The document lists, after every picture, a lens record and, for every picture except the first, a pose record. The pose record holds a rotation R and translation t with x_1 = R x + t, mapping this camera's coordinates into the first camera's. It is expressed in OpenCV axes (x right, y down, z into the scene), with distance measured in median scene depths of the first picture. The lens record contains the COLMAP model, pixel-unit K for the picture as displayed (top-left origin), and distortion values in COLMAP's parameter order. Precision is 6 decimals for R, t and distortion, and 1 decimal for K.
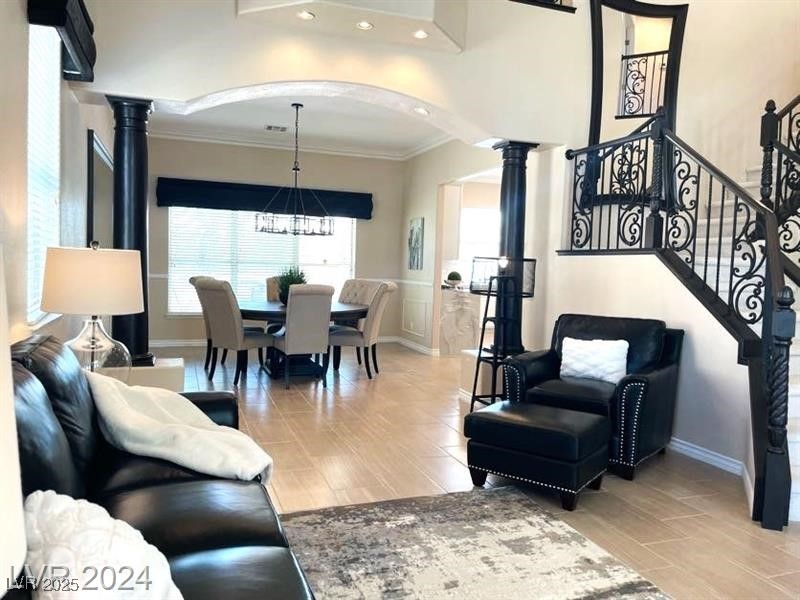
lens RADIAL K [[609.8, 0, 394.3], [0, 609.8, 299.4], [0, 0, 1]] dist [0.081695, -0.109259]
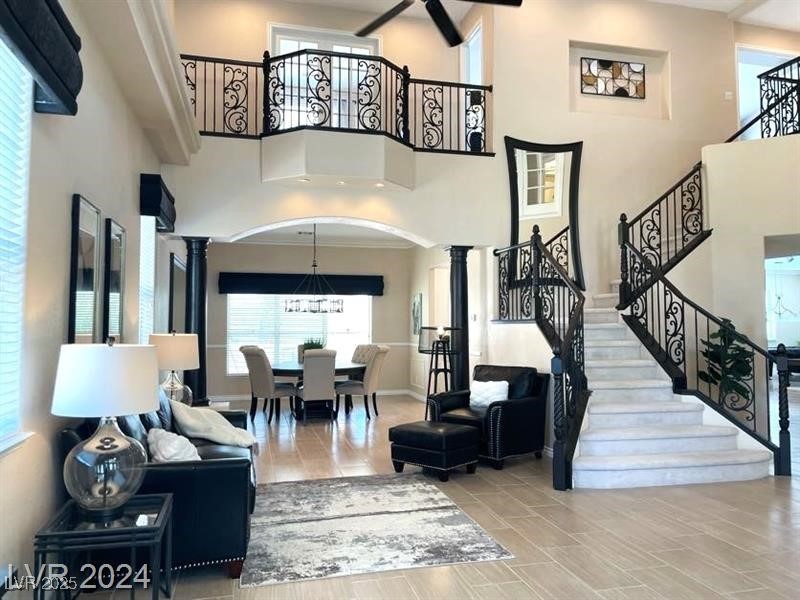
lens RADIAL K [[609.8, 0, 401.6], [0, 609.8, 300.3], [0, 0, 1]] dist [0.081695, -0.109259]
pose [[0.994827, -0.036194, -0.094917, 0.209371], [0.026688, 0.994672, -0.099580, 0.008951], [0.098015, 0.096532, 0.990492, -0.432026]]
